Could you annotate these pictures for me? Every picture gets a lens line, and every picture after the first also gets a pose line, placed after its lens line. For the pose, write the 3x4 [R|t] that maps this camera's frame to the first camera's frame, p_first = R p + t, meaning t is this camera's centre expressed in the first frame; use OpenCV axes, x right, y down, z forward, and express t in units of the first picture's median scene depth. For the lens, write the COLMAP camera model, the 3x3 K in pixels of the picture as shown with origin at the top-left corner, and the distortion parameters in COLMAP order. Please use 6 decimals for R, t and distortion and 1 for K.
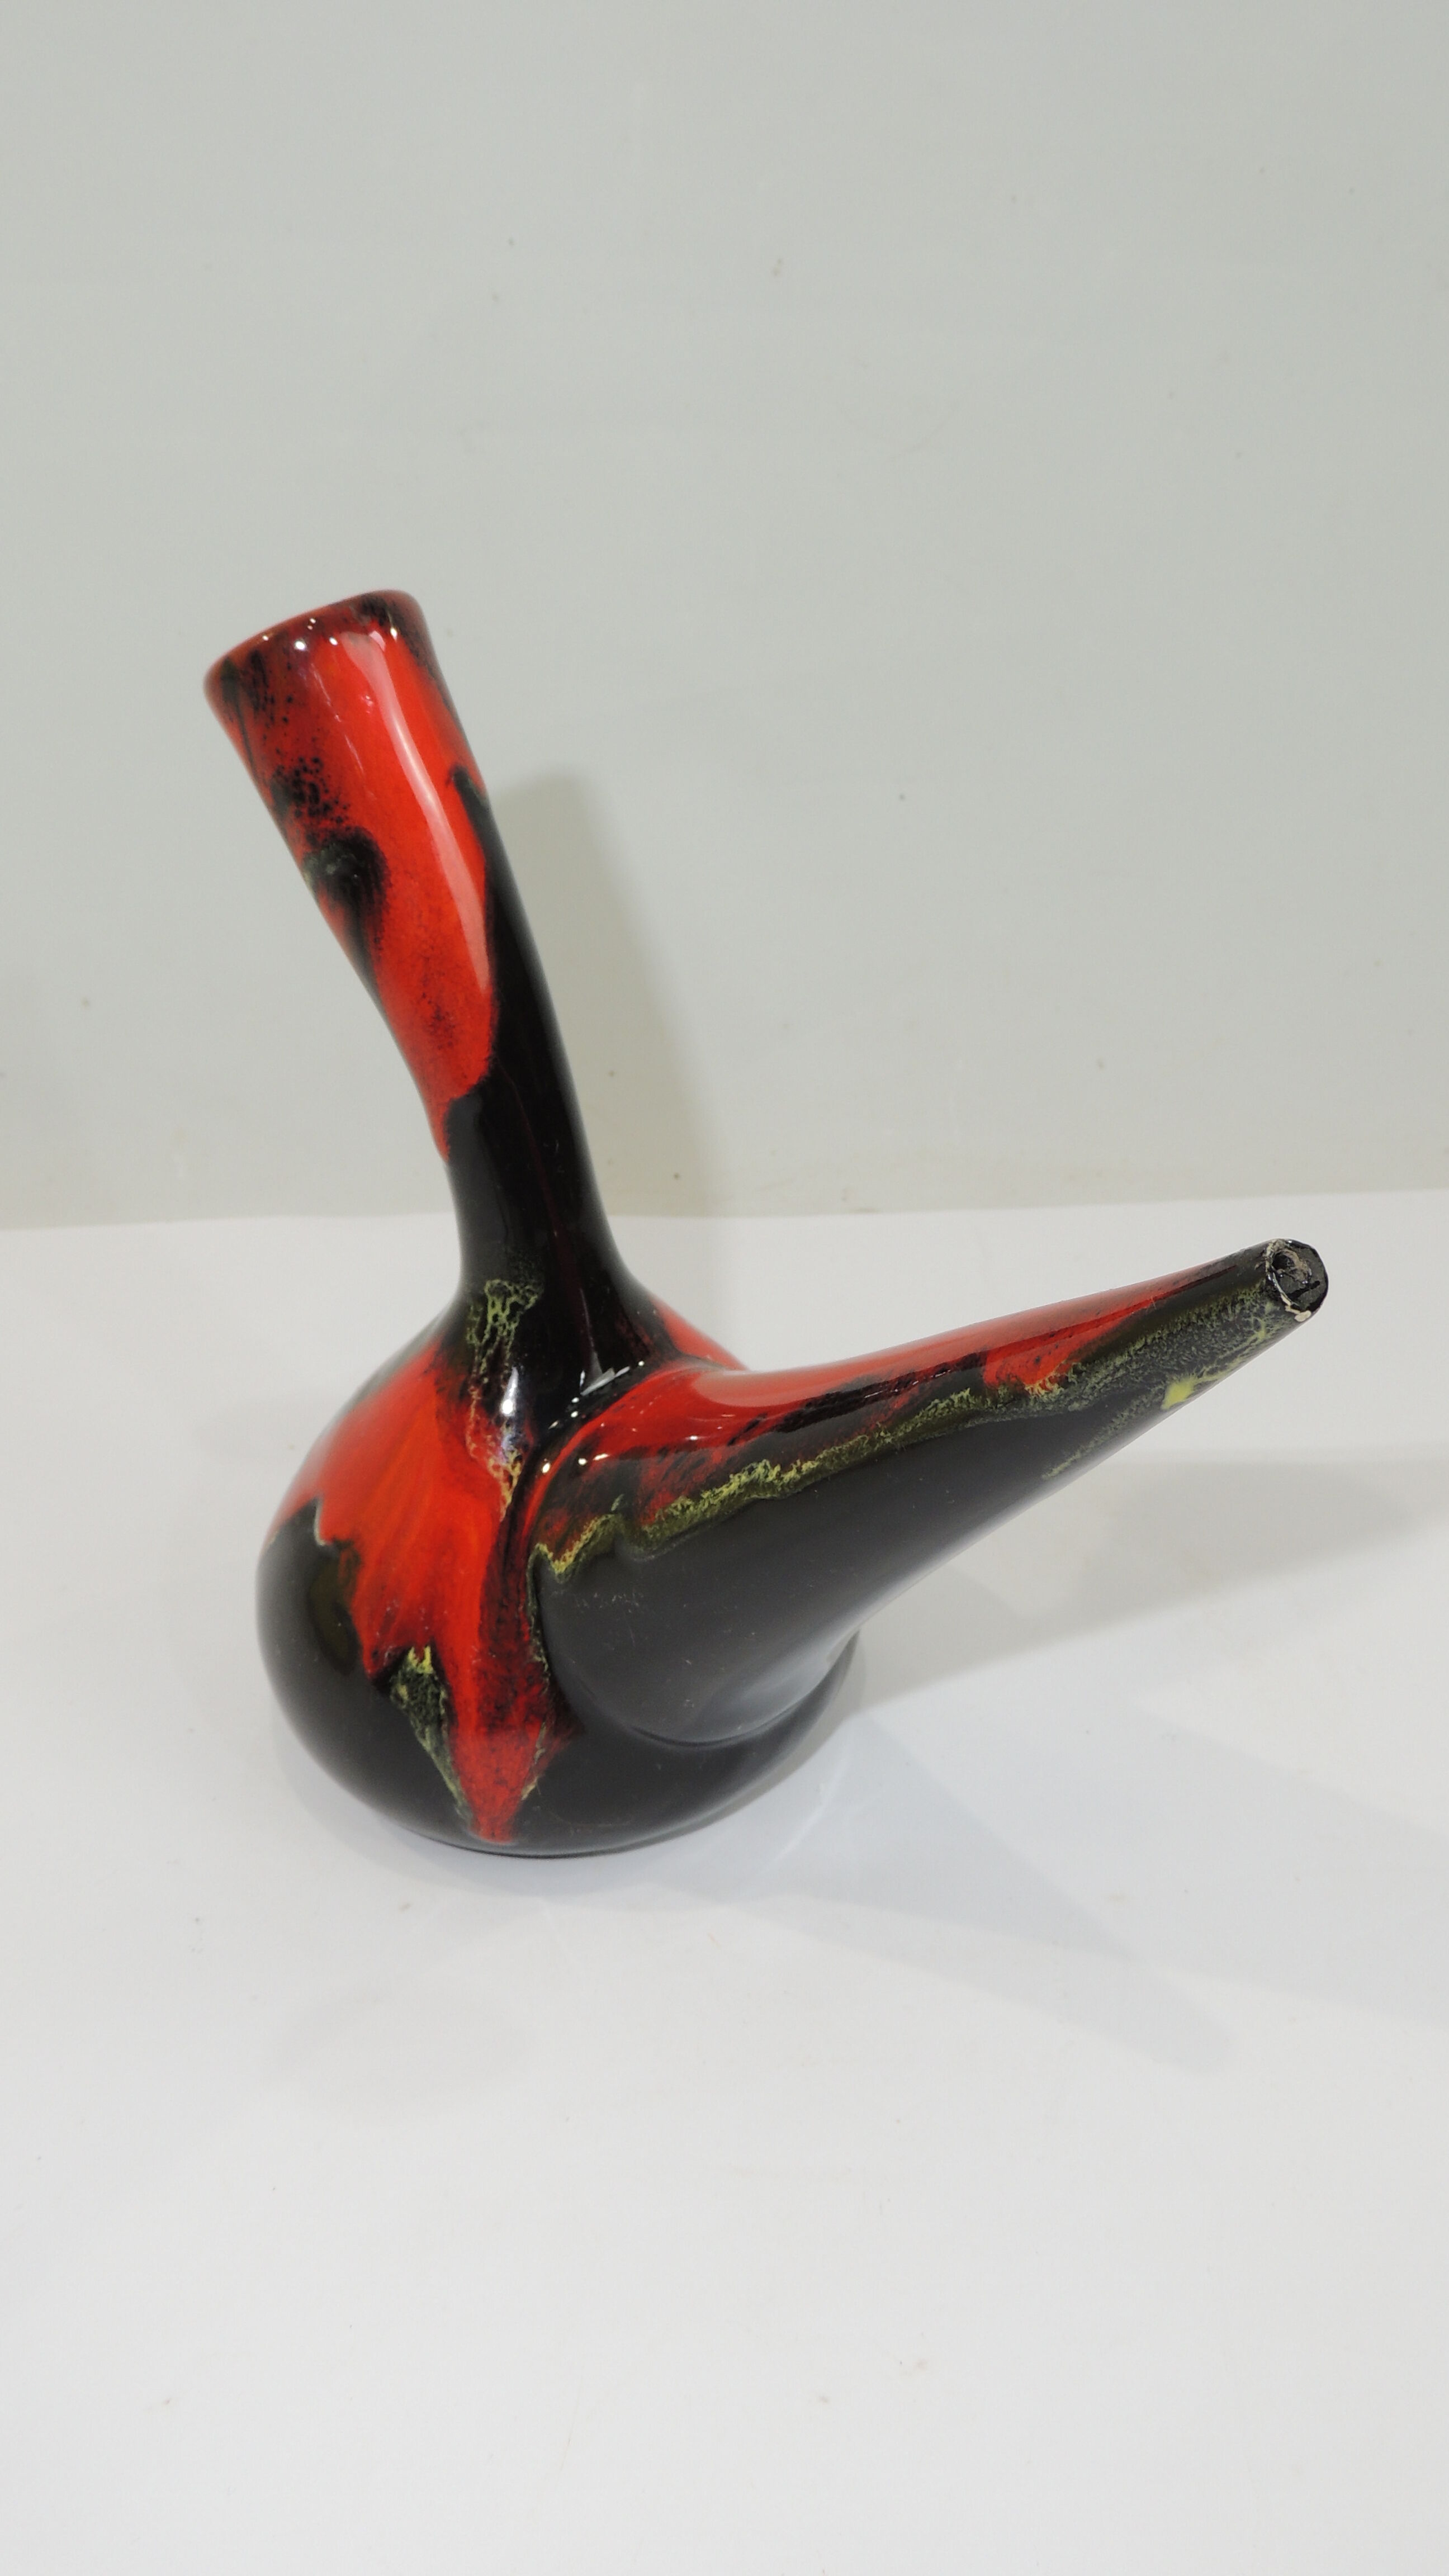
lens RADIAL K [[2419.6, 0, 720.7], [0, 2419.6, 1275.2], [0, 0, 1]] dist [-0.020910, 0.000000]
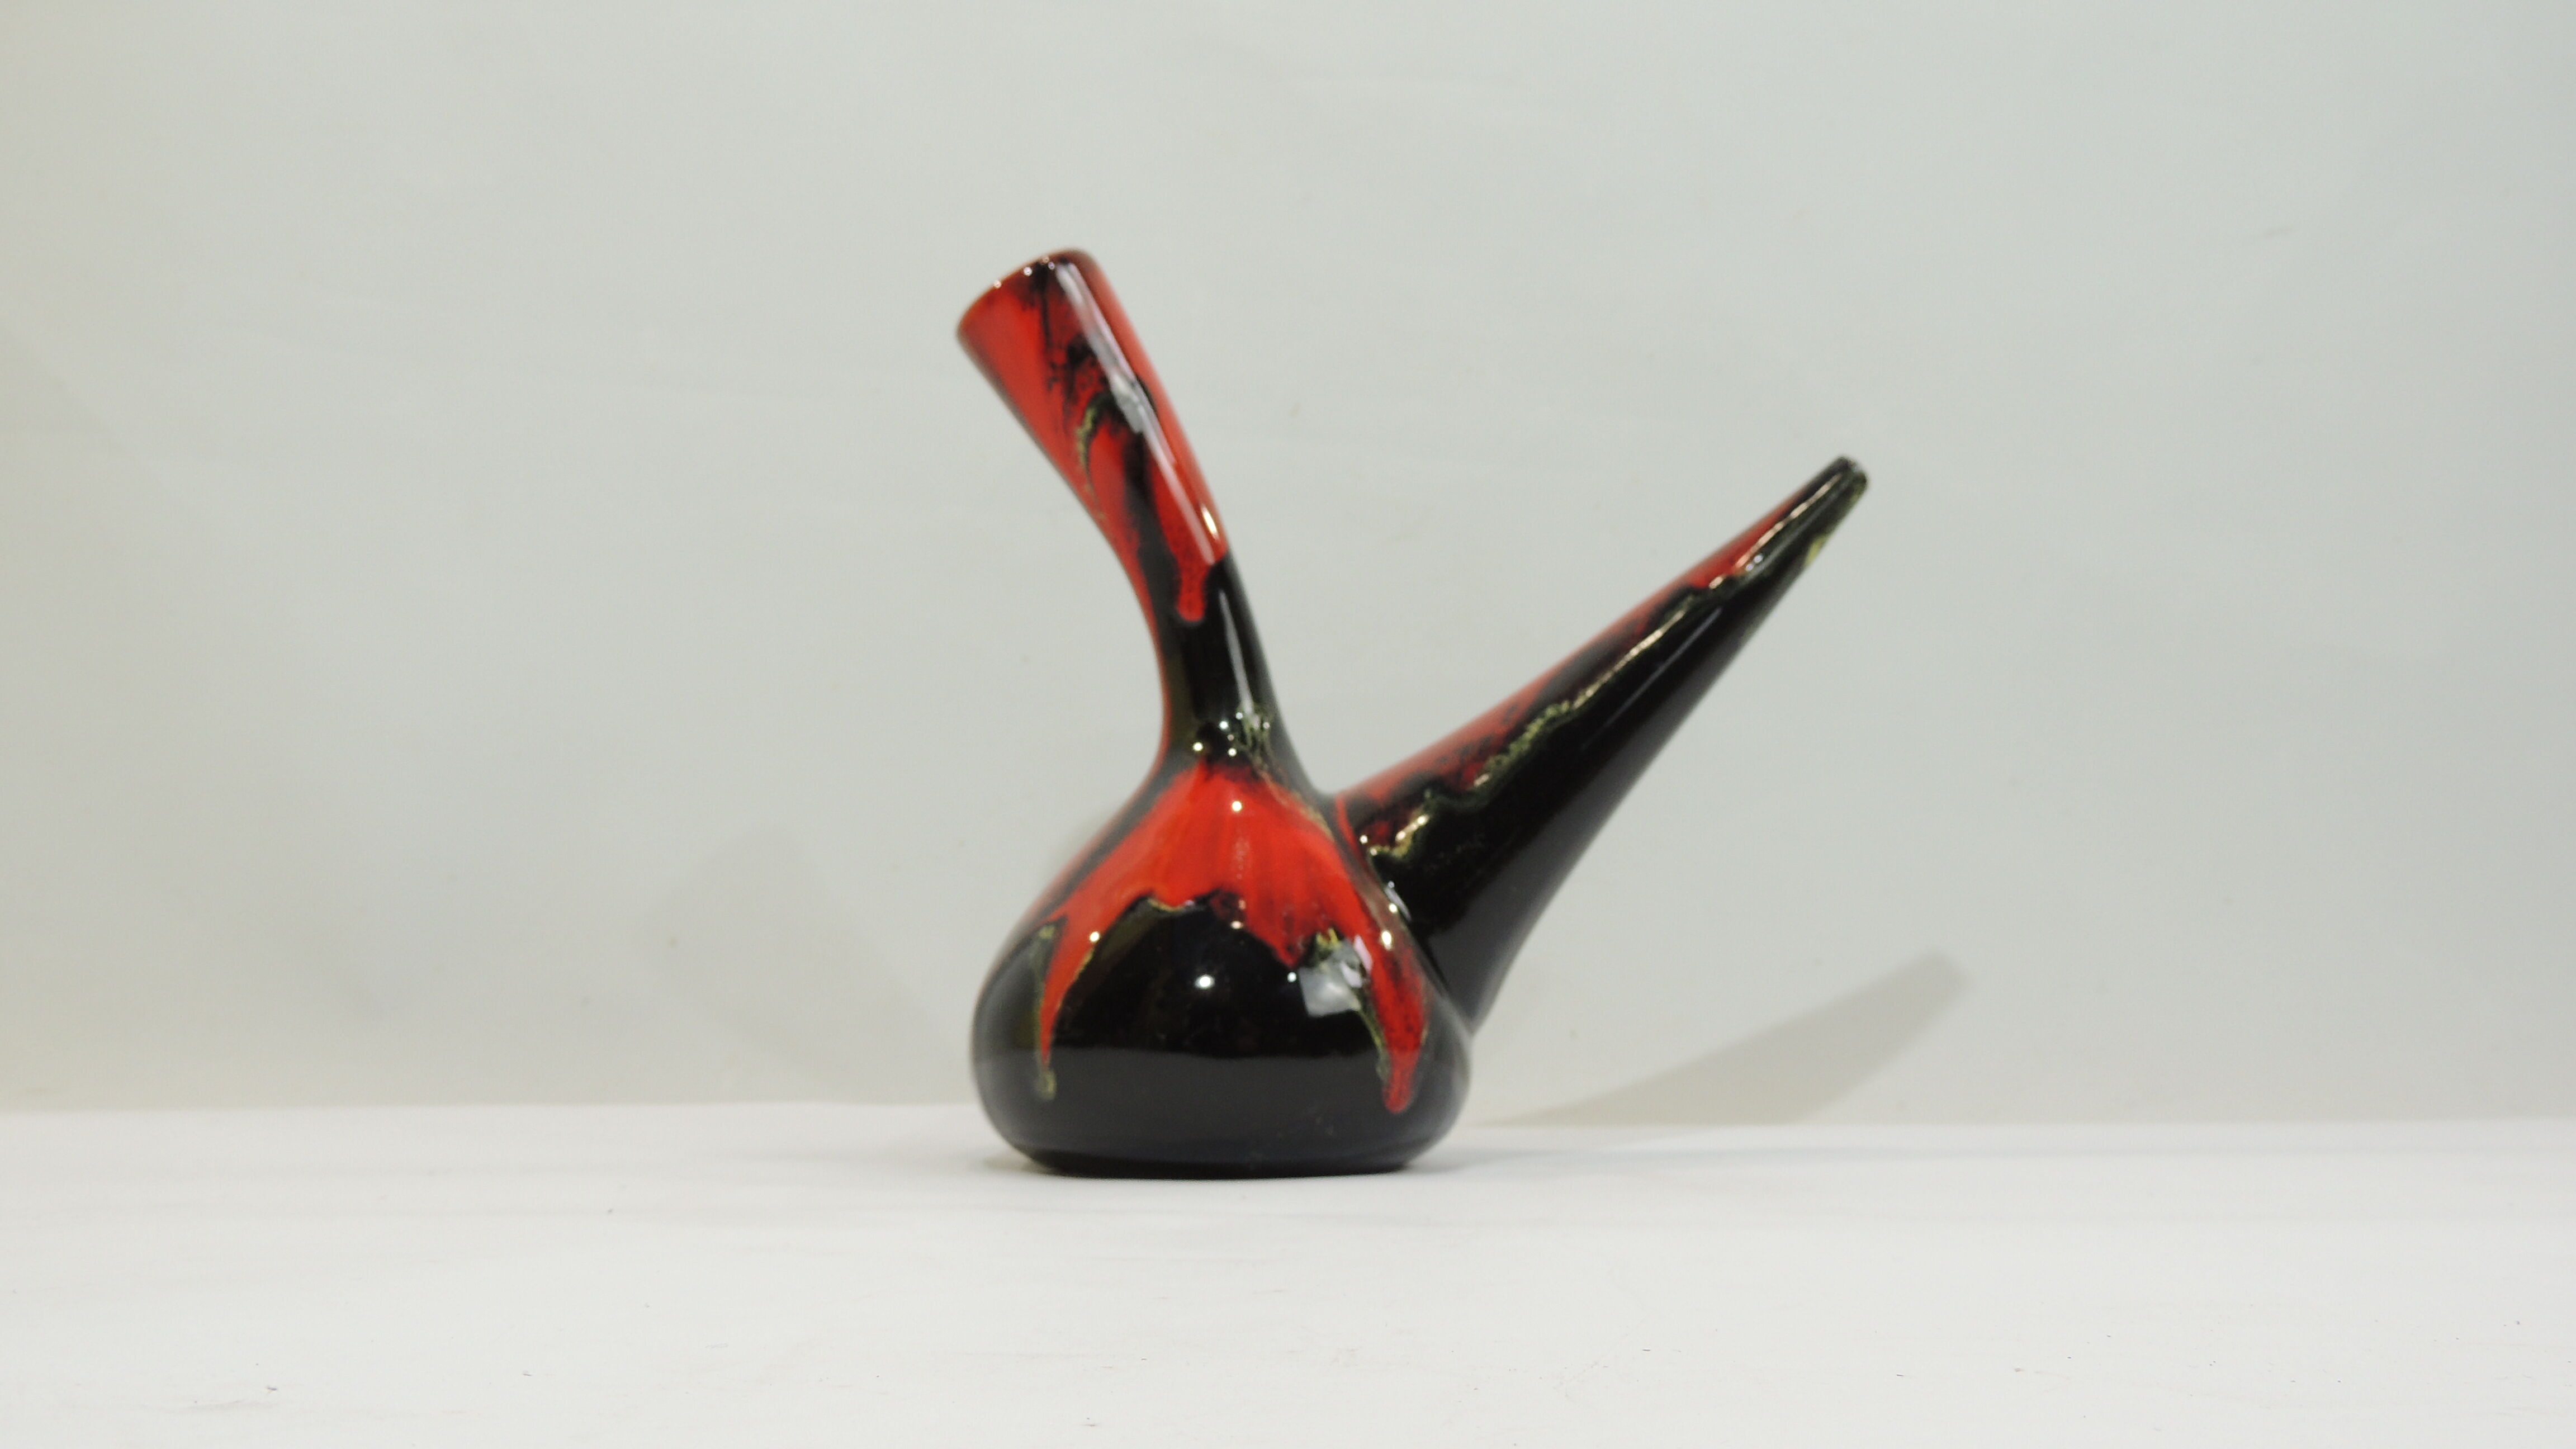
lens RADIAL K [[2249.4, 0, 1281.4], [0, 2249.4, 727.9], [0, 0, 1]] dist [-0.008017, -0.006090]
pose [[0.642773, 0.108785, 0.758294, -1.075404], [0.393406, 0.802490, -0.448599, 0.609035], [-0.657324, 0.586665, 0.473022, 0.442112]]
